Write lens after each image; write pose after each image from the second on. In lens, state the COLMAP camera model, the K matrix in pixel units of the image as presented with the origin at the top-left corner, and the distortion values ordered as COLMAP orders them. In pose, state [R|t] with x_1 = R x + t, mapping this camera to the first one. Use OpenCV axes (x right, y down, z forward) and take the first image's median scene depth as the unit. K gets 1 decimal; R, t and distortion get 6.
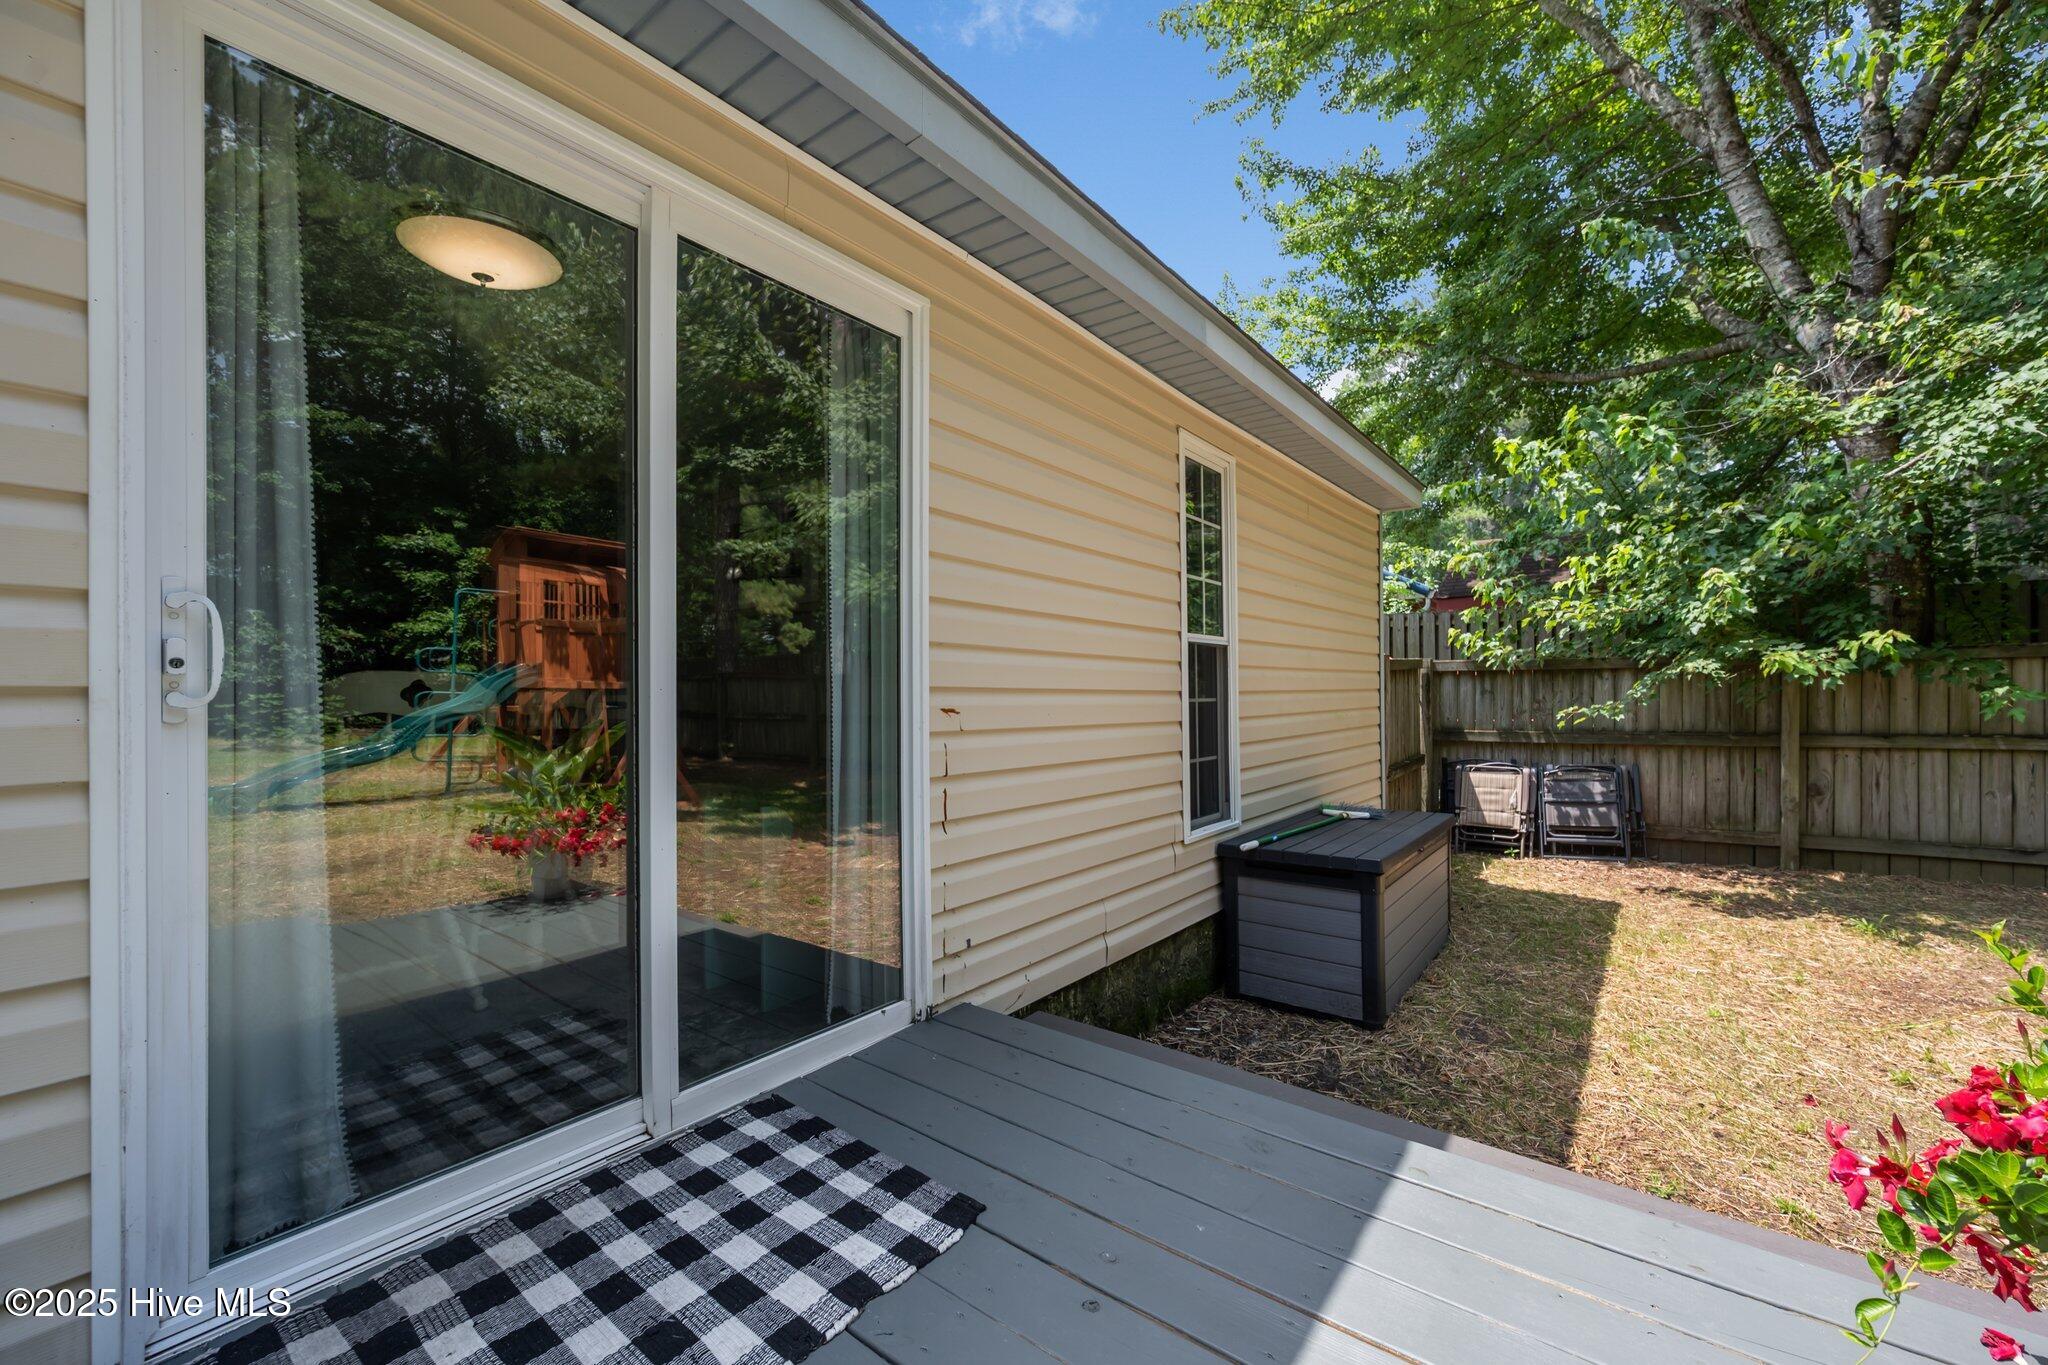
lens RADIAL K [[822.9, 0, 1024.0], [0, 822.9, 682.5], [0, 0, 1]] dist [0.002973, 0.001082]
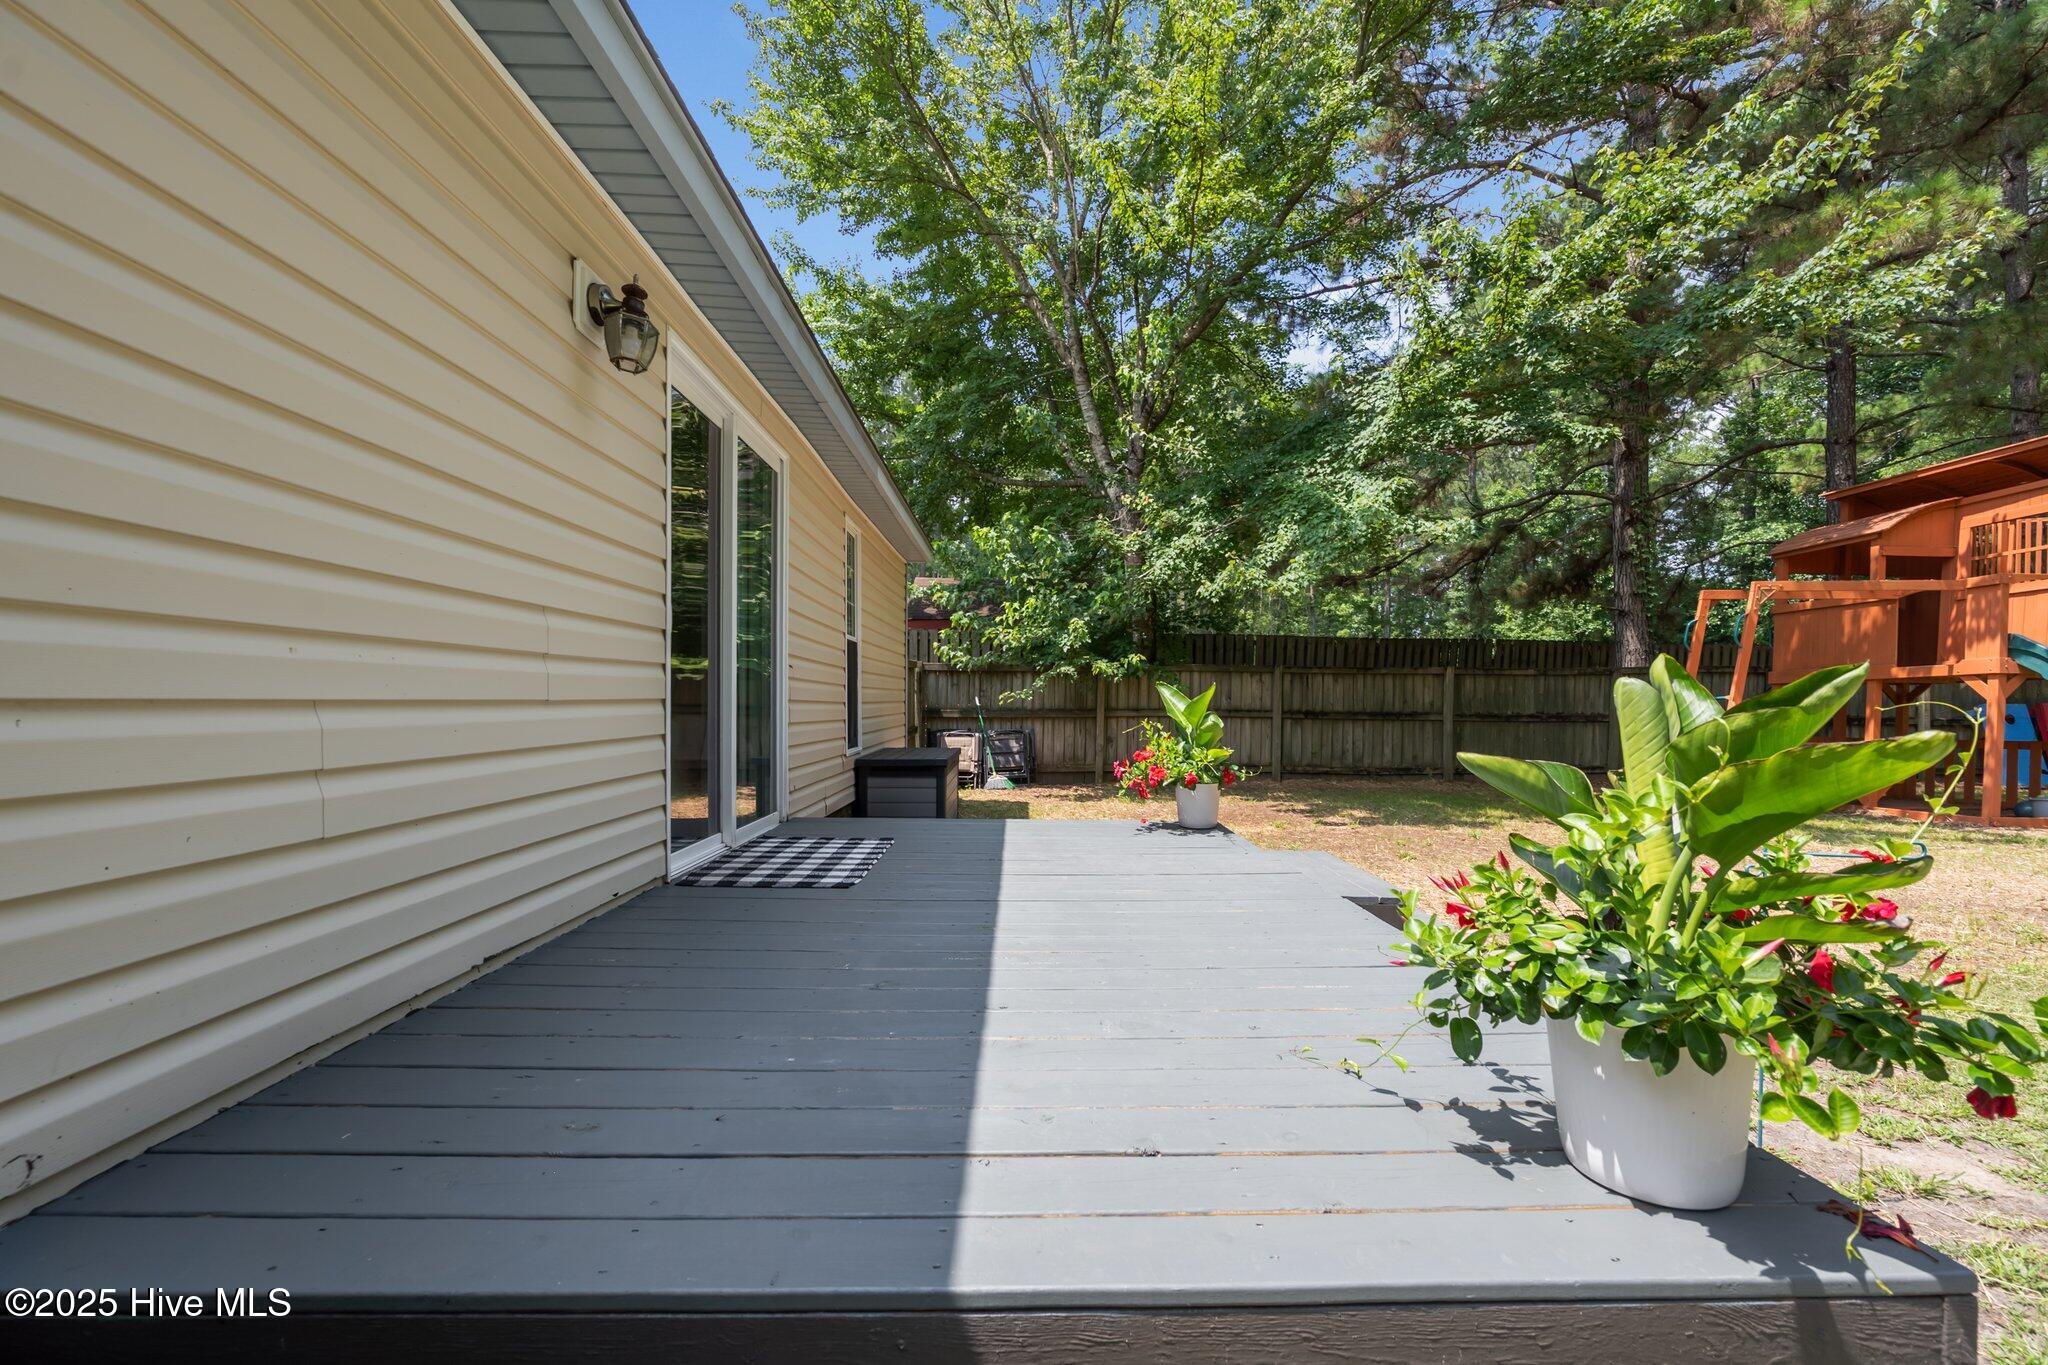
lens RADIAL K [[822.9, 0, 1024.0], [0, 822.9, 682.5], [0, 0, 1]] dist [0.002973, 0.001082]
pose [[0.788172, 0.026706, 0.614876, -0.328625], [-0.021478, 0.999643, -0.015886, 0.035179], [-0.615081, -0.000686, 0.788464, -0.333306]]
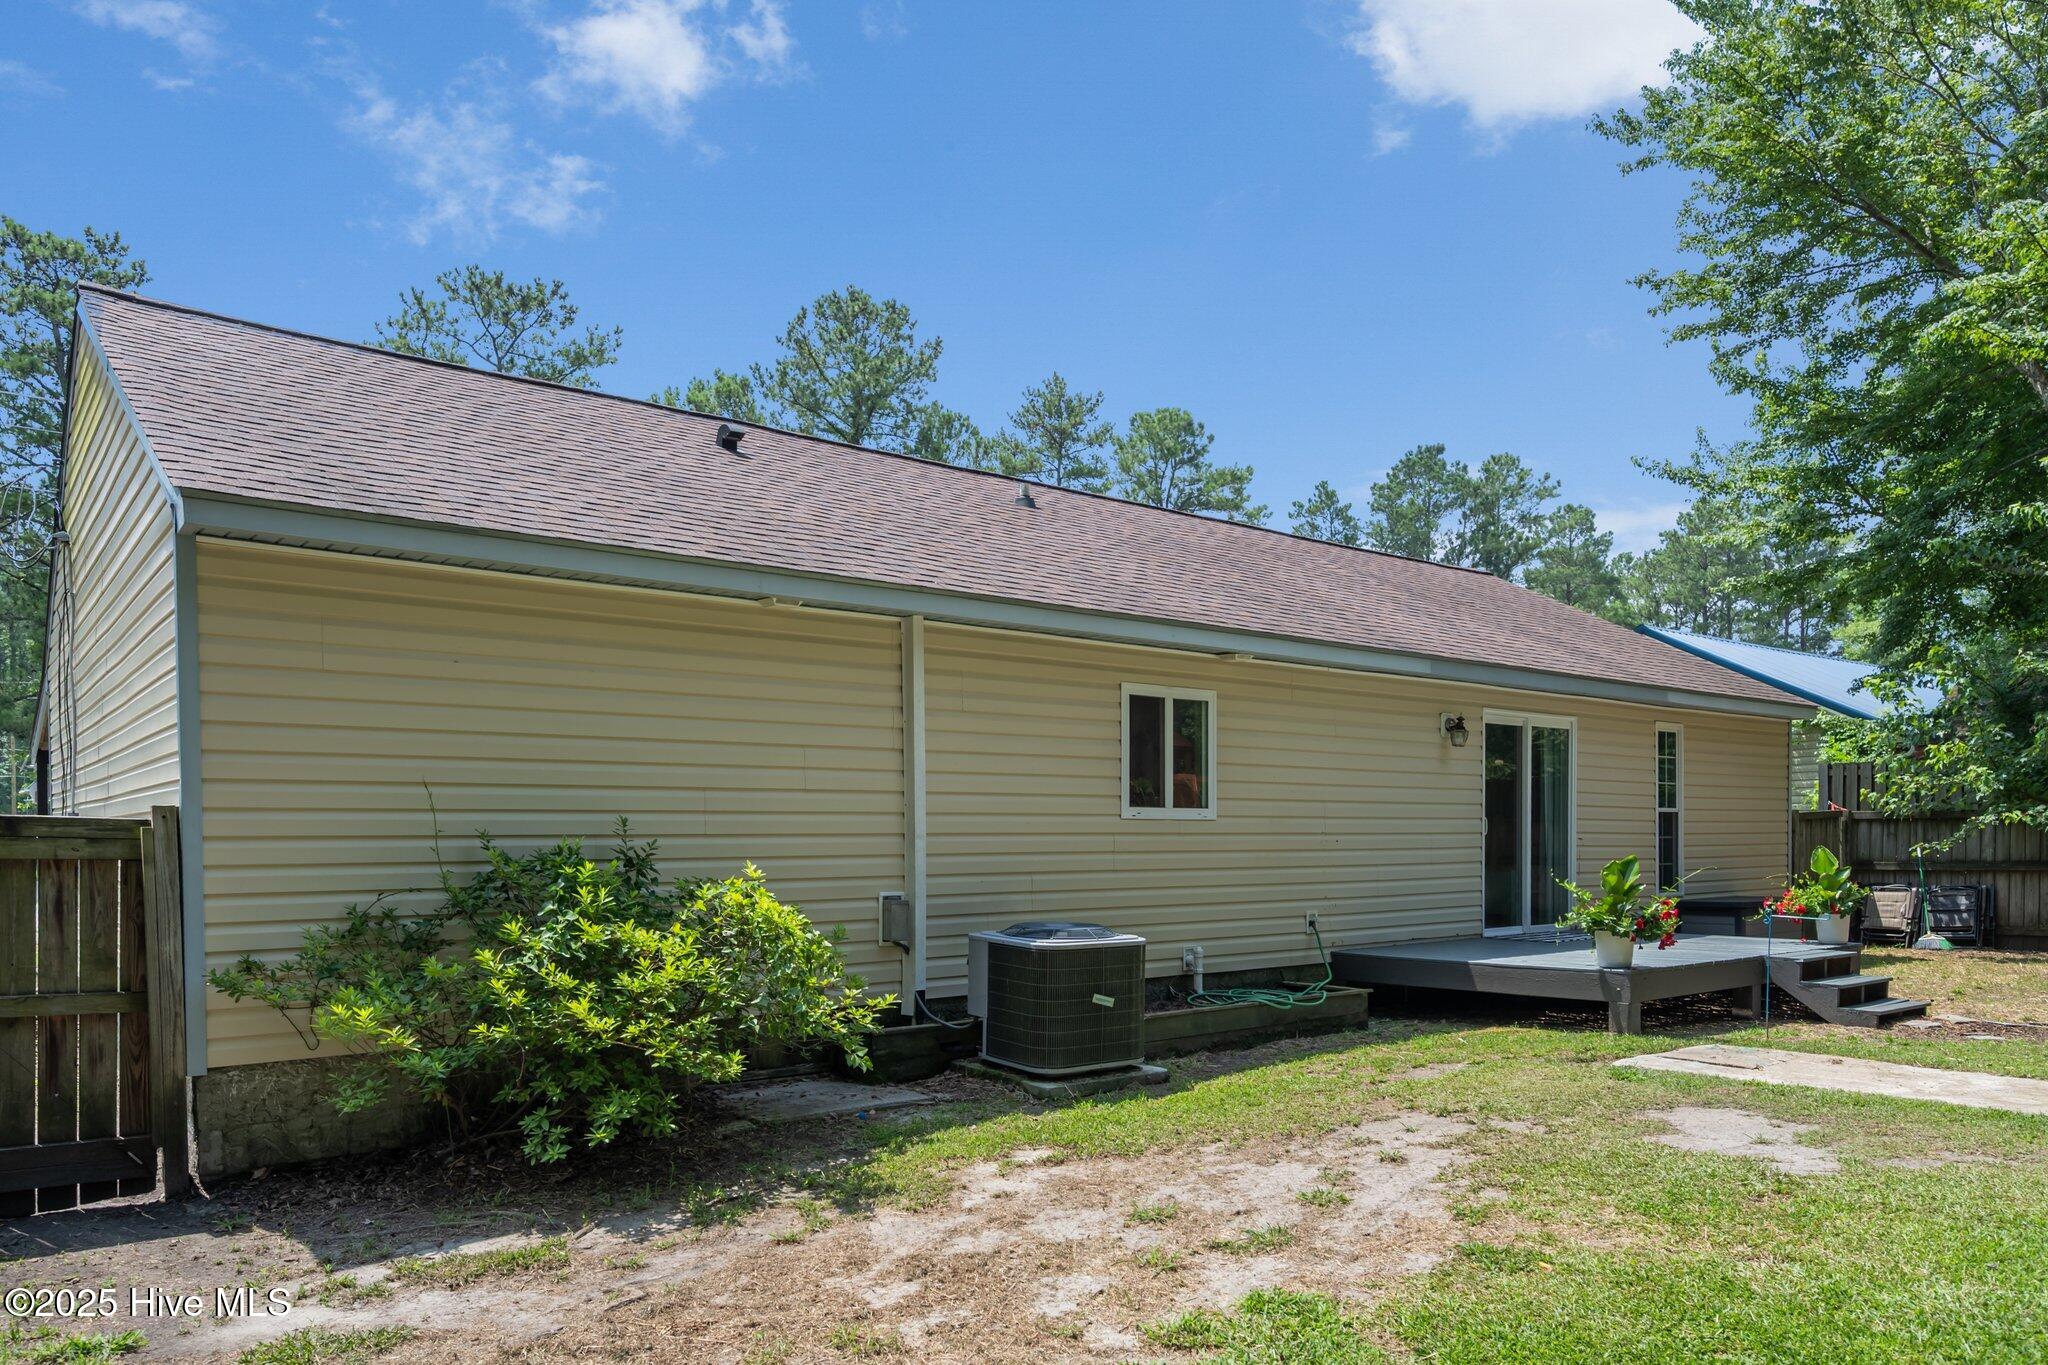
lens RADIAL K [[1360.6, 0, 1020.8], [0, 1360.6, 840.0], [0, 0, 1]] dist [-0.002634, -0.003052]
pose [[0.972785, 0.000021, -0.231708, -0.391227], [0.003312, 0.999897, 0.013998, -0.018117], [0.231684, -0.014384, 0.972685, -1.859024]]
